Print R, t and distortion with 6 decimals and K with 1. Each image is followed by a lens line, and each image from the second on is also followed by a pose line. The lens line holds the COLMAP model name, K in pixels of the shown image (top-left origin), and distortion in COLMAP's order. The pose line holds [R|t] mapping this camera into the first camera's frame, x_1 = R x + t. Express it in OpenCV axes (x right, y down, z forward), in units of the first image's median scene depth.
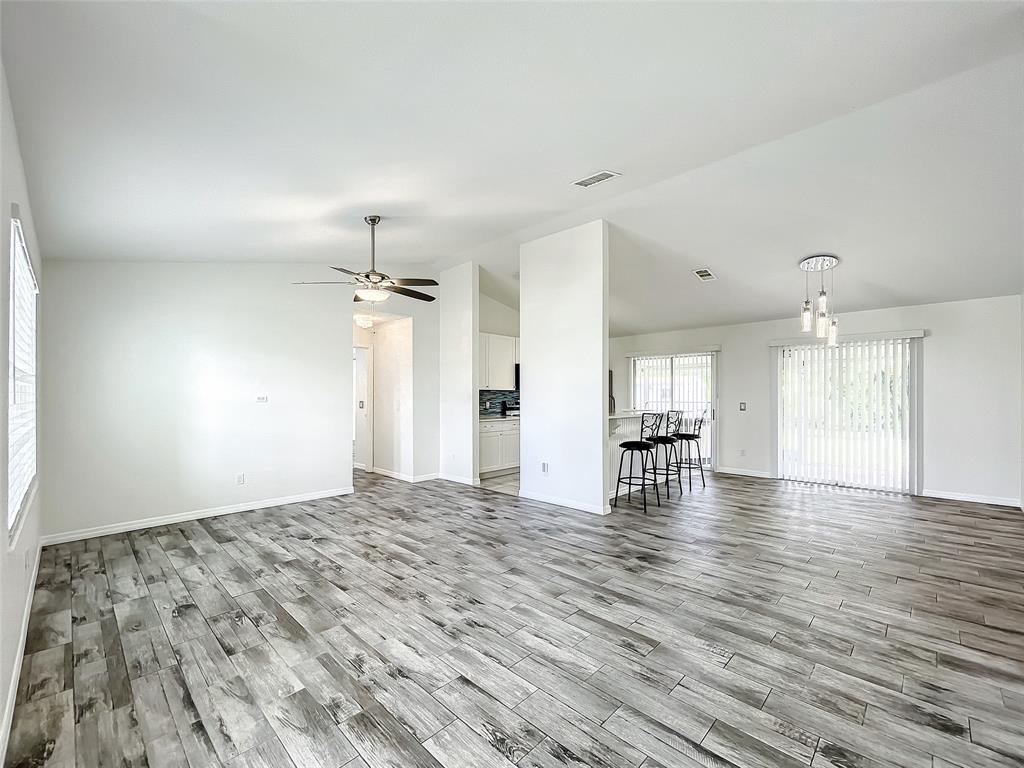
lens RADIAL K [[438.4, 0, 512.0], [0, 438.4, 384.0], [0, 0, 1]] dist [-0.004266, -0.000331]
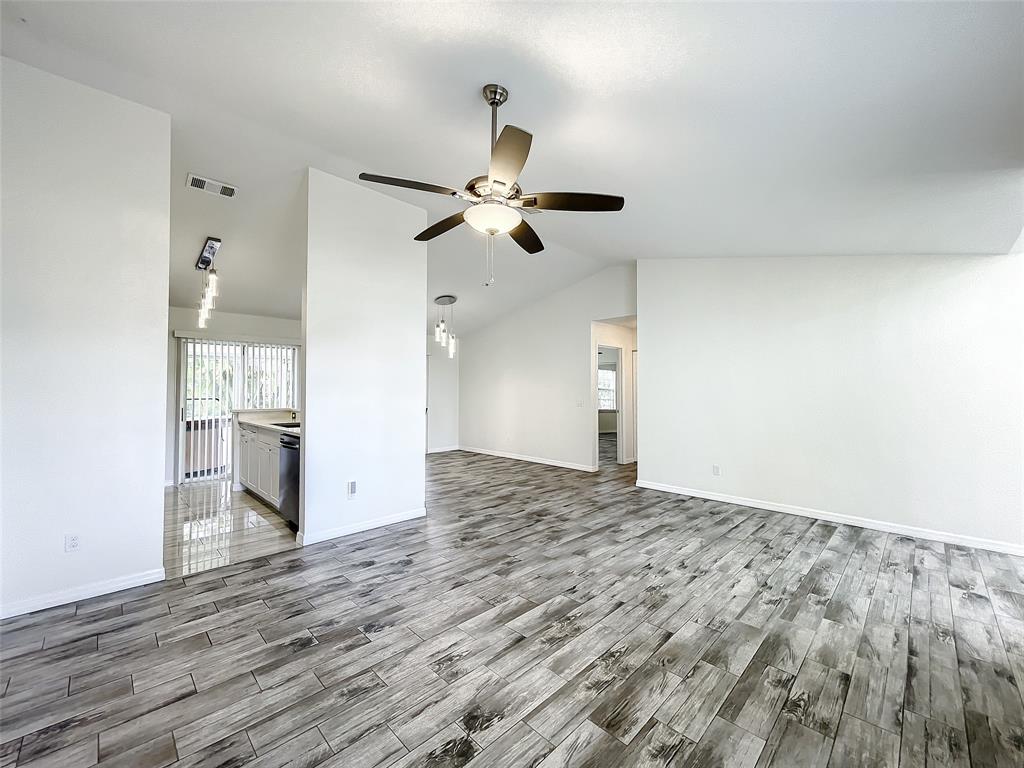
lens RADIAL K [[409.1, 0, 512.0], [0, 409.1, 384.0], [0, 0, 1]] dist [0.002701, -0.004513]
pose [[0.013044, 0.020356, 0.999708, -1.037548], [-0.027919, 0.999410, -0.019985, 0.023531], [-0.999525, -0.027651, 0.013605, 1.162077]]
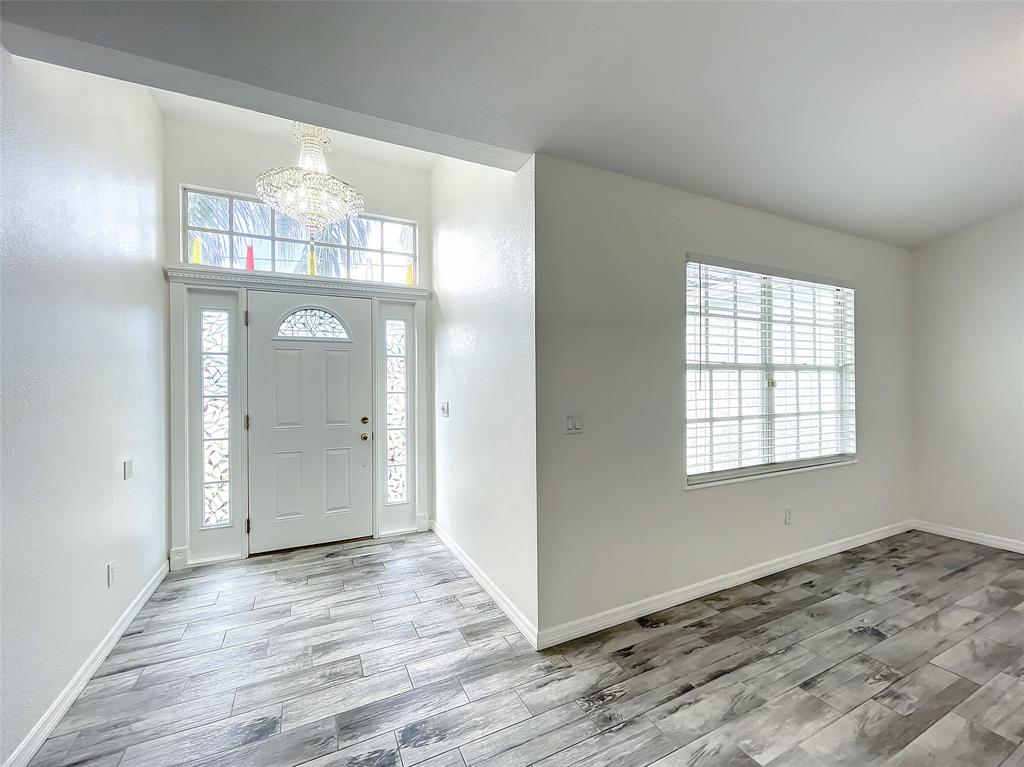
lens RADIAL K [[419.3, 0, 511.0], [0, 419.3, 383.7], [0, 0, 1]] dist [0.001919, 0.000227]
pose [[-0.342255, 0.003776, -0.939600, 0.231531], [0.031655, 0.999471, -0.007514, 0.000525], [0.939074, -0.032315, -0.342193, 0.513141]]
